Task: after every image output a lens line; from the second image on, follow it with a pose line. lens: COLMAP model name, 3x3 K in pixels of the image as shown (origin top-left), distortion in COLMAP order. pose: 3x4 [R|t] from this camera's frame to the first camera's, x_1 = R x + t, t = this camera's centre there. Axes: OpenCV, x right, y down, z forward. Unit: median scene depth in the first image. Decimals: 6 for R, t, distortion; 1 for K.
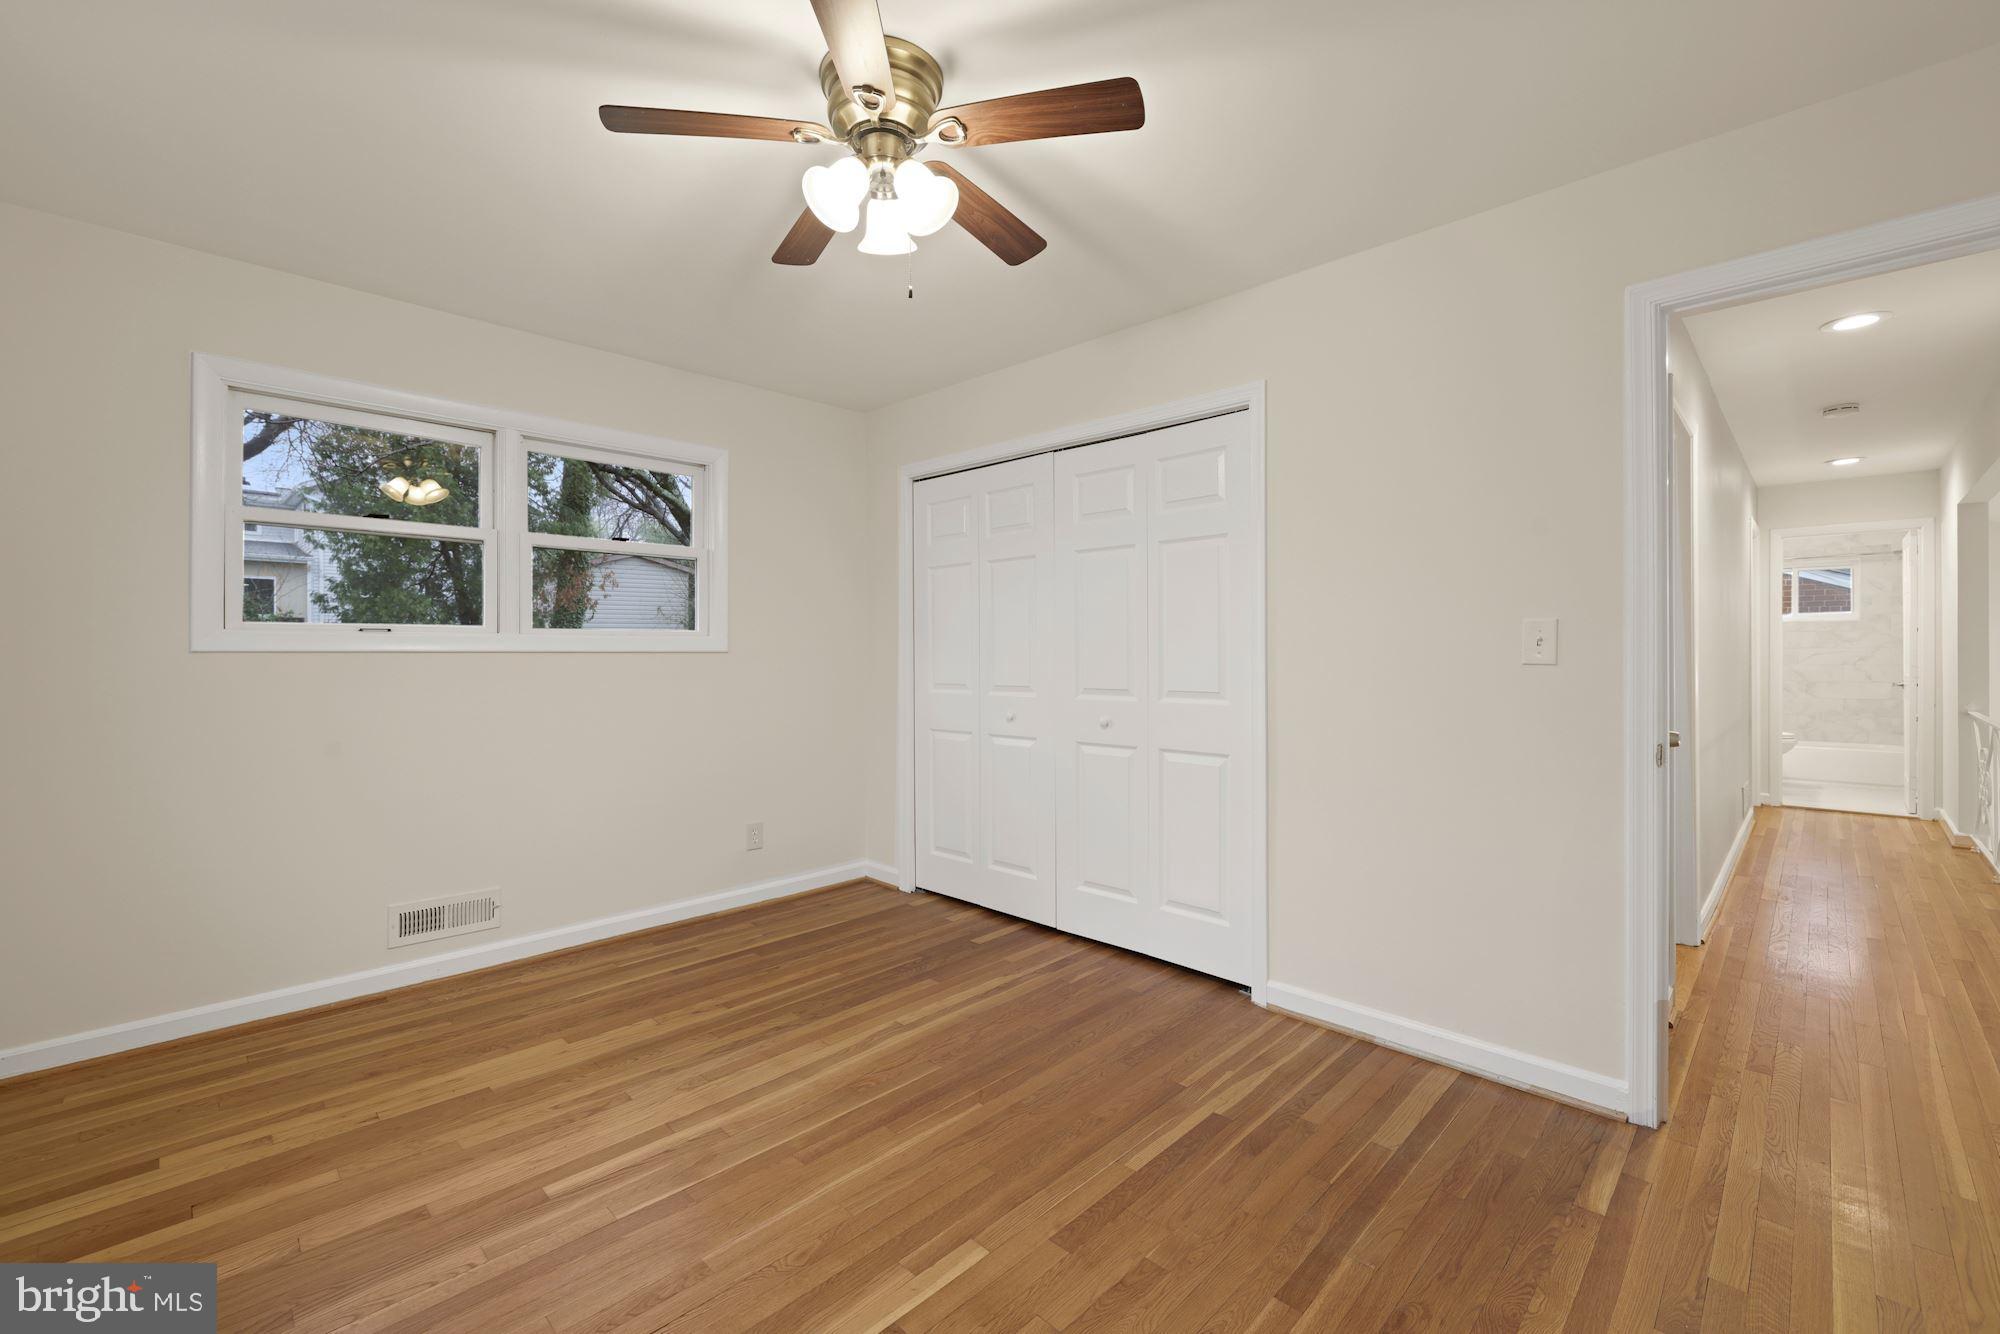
lens RADIAL K [[834.3, 0, 996.7], [0, 834.3, 657.4], [0, 0, 1]] dist [-0.000725, -0.000082]
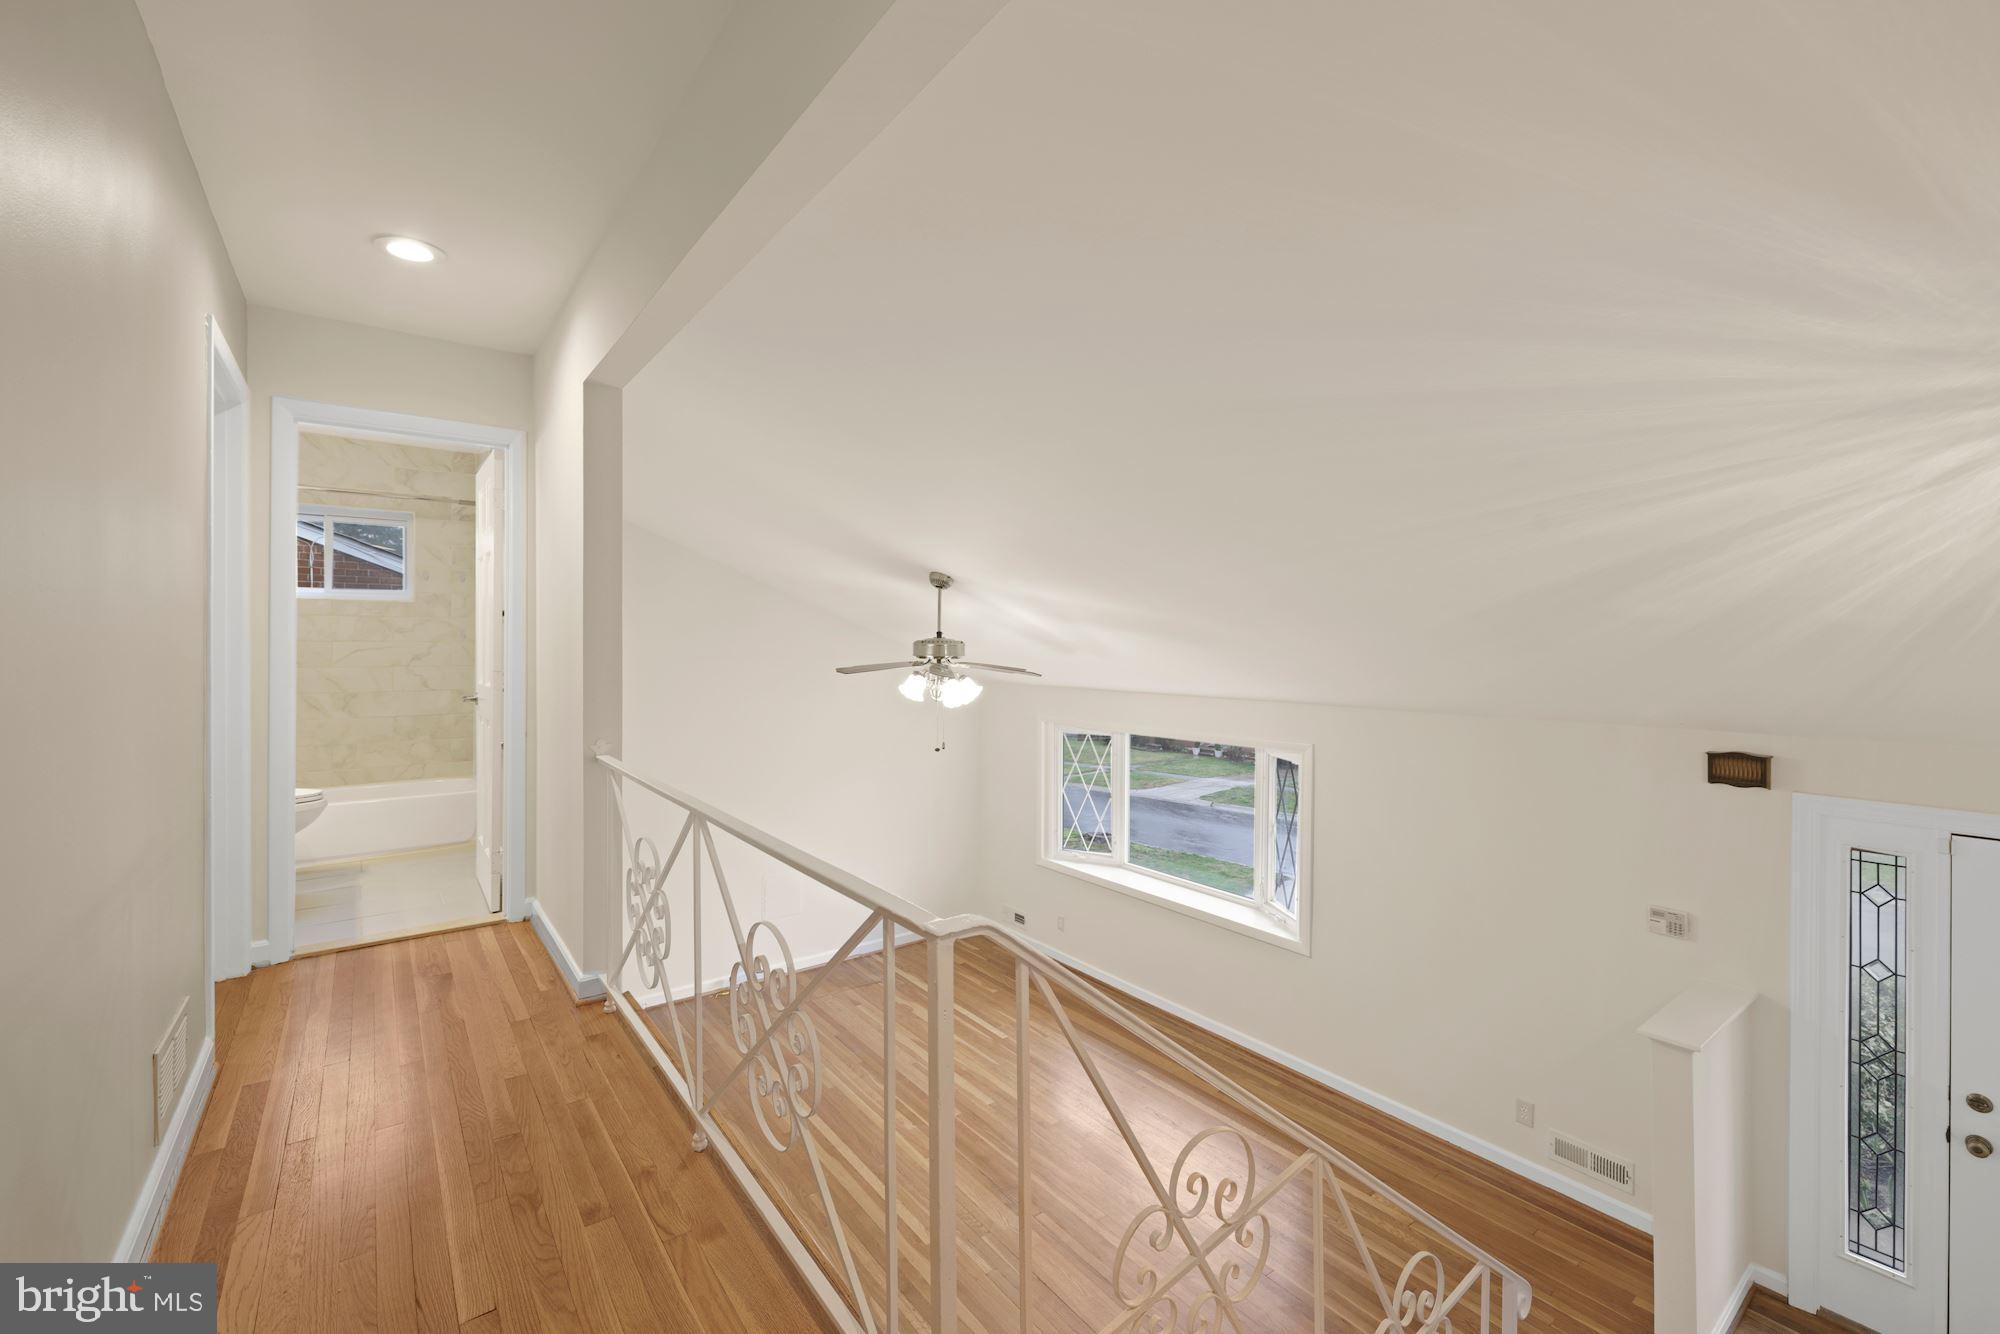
lens RADIAL K [[836.3, 0, 988.7], [0, 836.3, 648.8], [0, 0, 1]] dist [-0.000984, -0.000257]
pose [[0.149256, 0.002795, 0.988795, 0.320876], [0.000381, 0.999996, -0.002884, -0.002367], [-0.988799, 0.000807, 0.149254, 0.323817]]
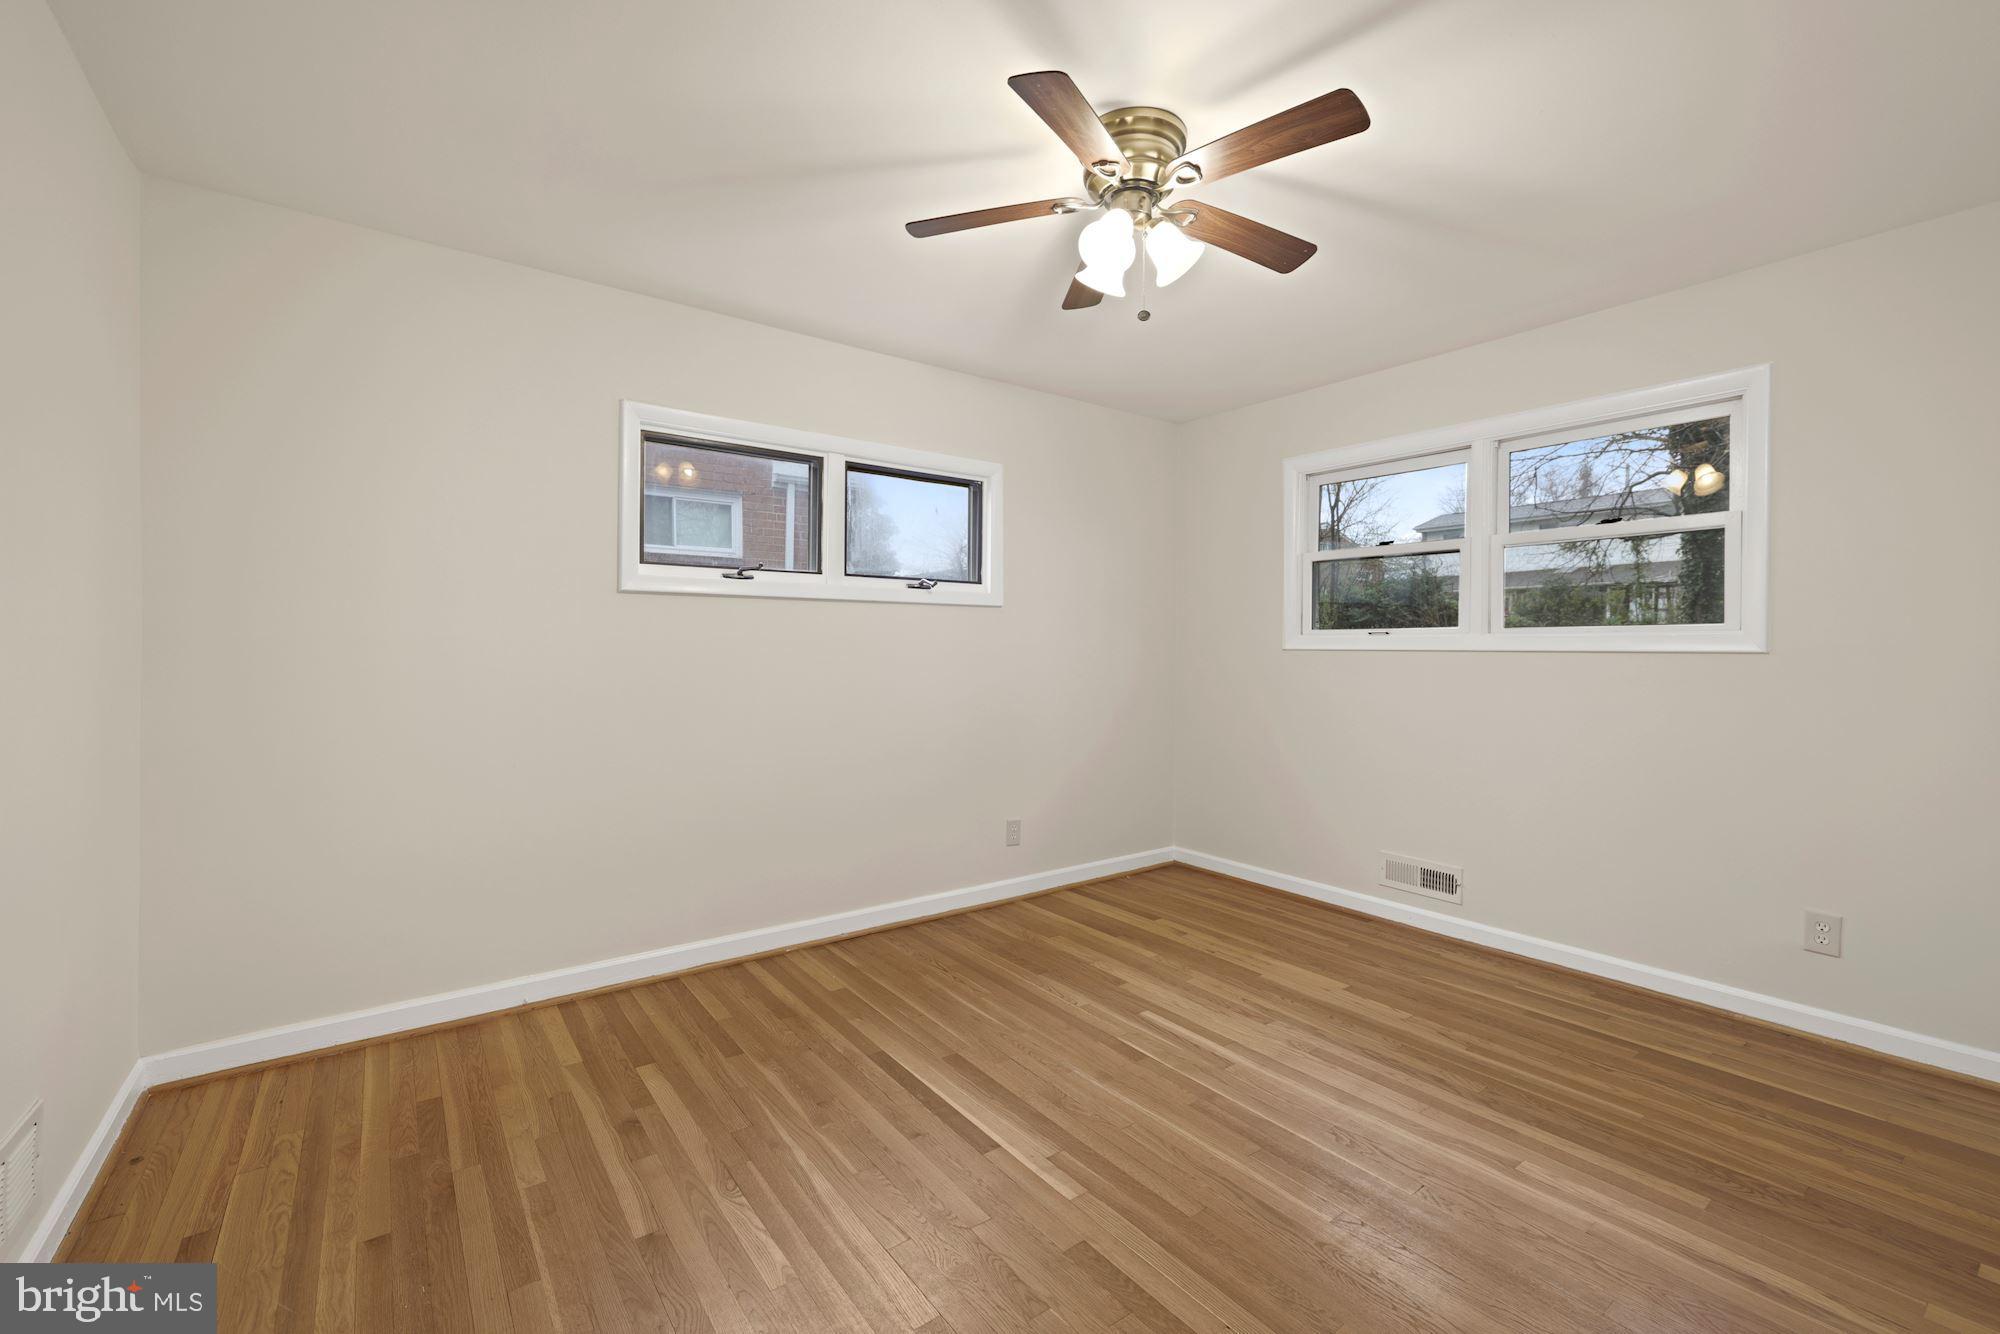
lens RADIAL K [[851.9, 0, 993.9], [0, 851.9, 653.8], [0, 0, 1]] dist [0.000140, 0.000161]
pose [[-0.160904, 0.006649, -0.986948, 0.724624], [-0.010407, 0.999910, 0.008433, -0.007443], [0.986915, 0.011628, -0.160821, 0.703857]]
